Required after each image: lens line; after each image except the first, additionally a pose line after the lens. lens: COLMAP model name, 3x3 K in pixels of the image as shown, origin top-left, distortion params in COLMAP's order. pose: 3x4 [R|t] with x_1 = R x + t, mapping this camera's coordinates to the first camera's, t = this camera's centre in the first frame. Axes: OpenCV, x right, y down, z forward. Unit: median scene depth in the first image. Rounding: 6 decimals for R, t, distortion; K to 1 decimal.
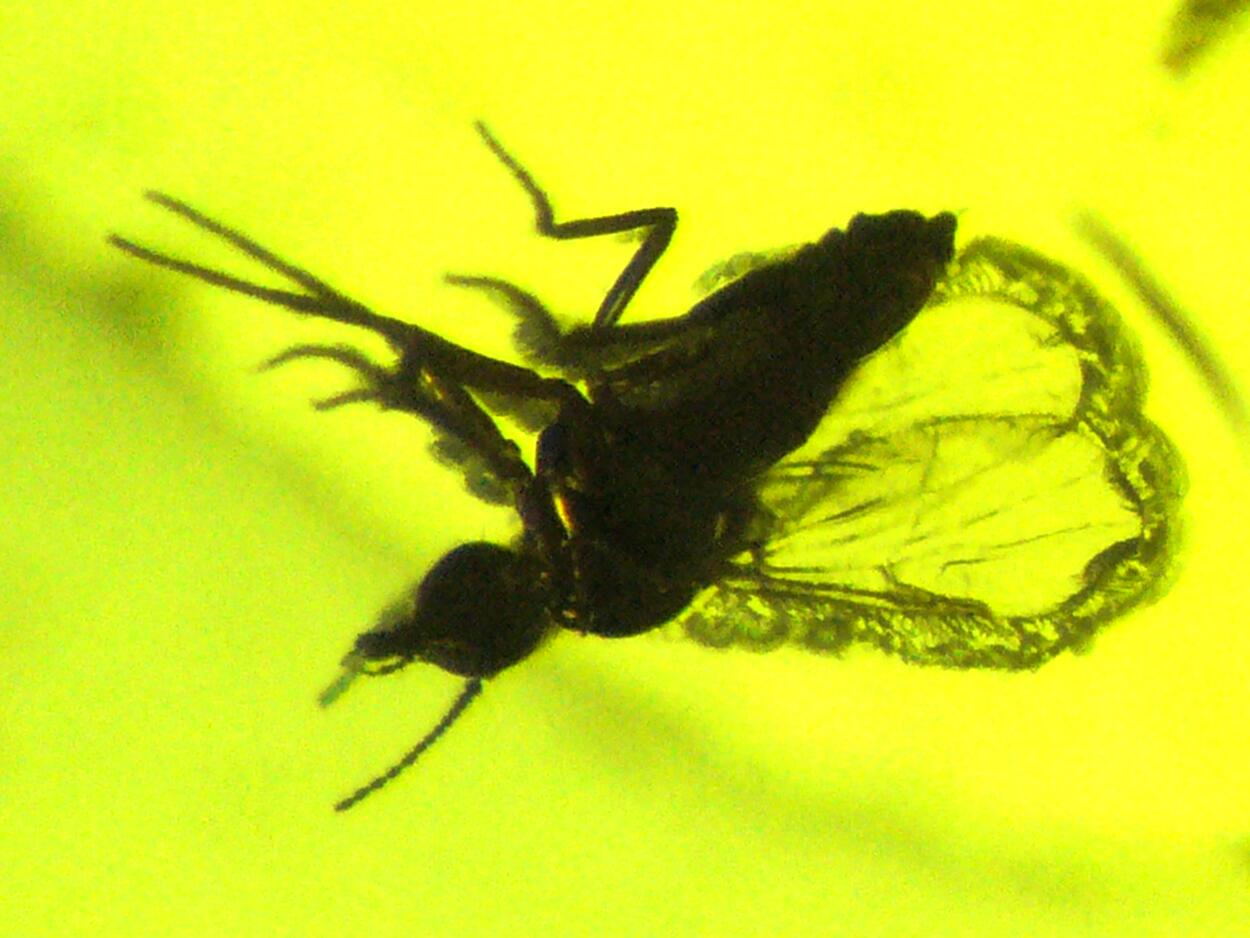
lens RADIAL K [[3810.9, 0, 626.5], [0, 3810.9, 470.2], [0, 0, 1]] dist [0.095709, 0.000000]
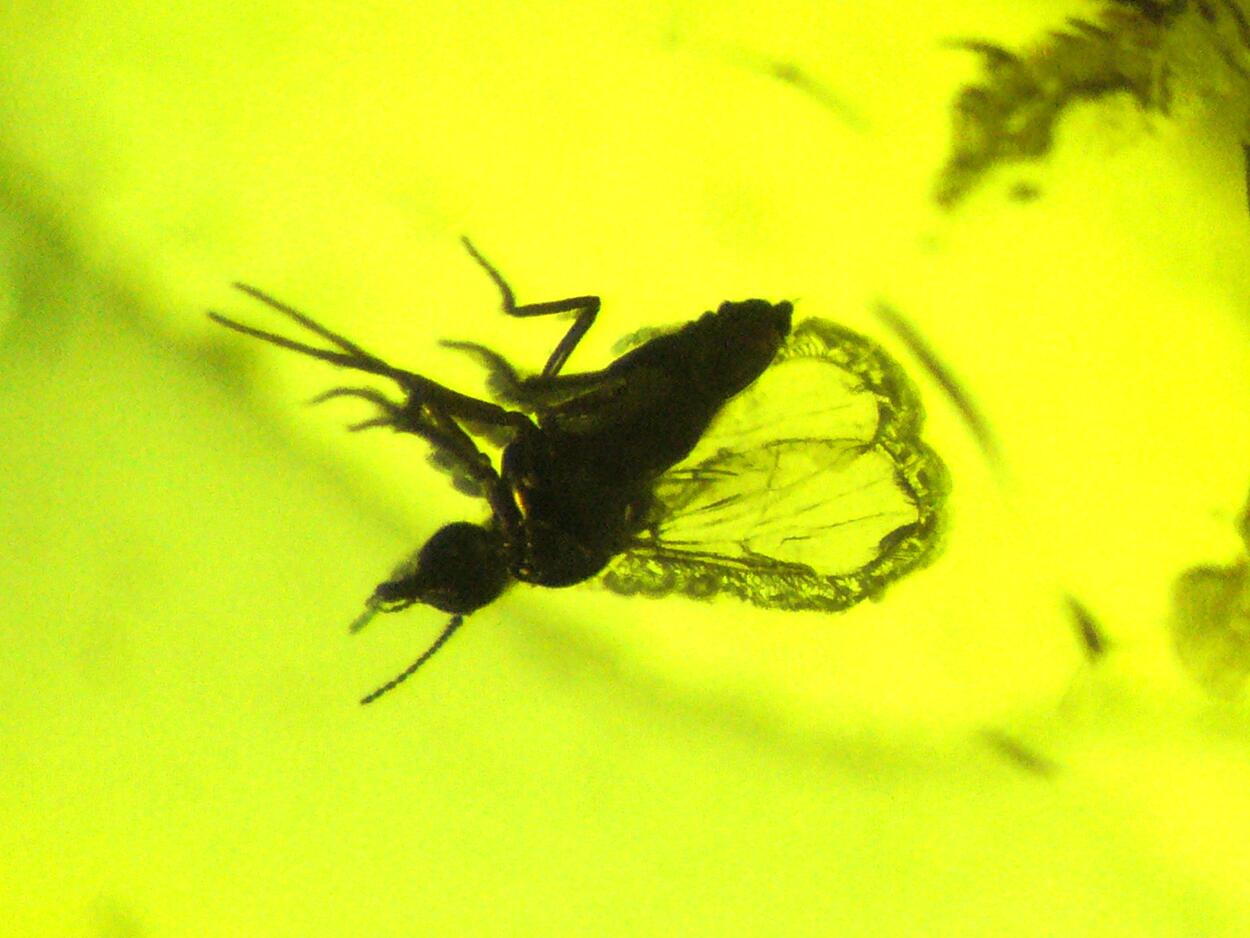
lens RADIAL K [[3810.9, 0, 624.1], [0, 3810.9, 467.9], [0, 0, 1]] dist [0.095709, 0.000000]
pose [[0.999960, 0.005584, 0.006973, 0.012796], [-0.005021, 0.996920, -0.078268, 0.110725], [-0.007389, 0.078230, 0.996908, -0.444112]]
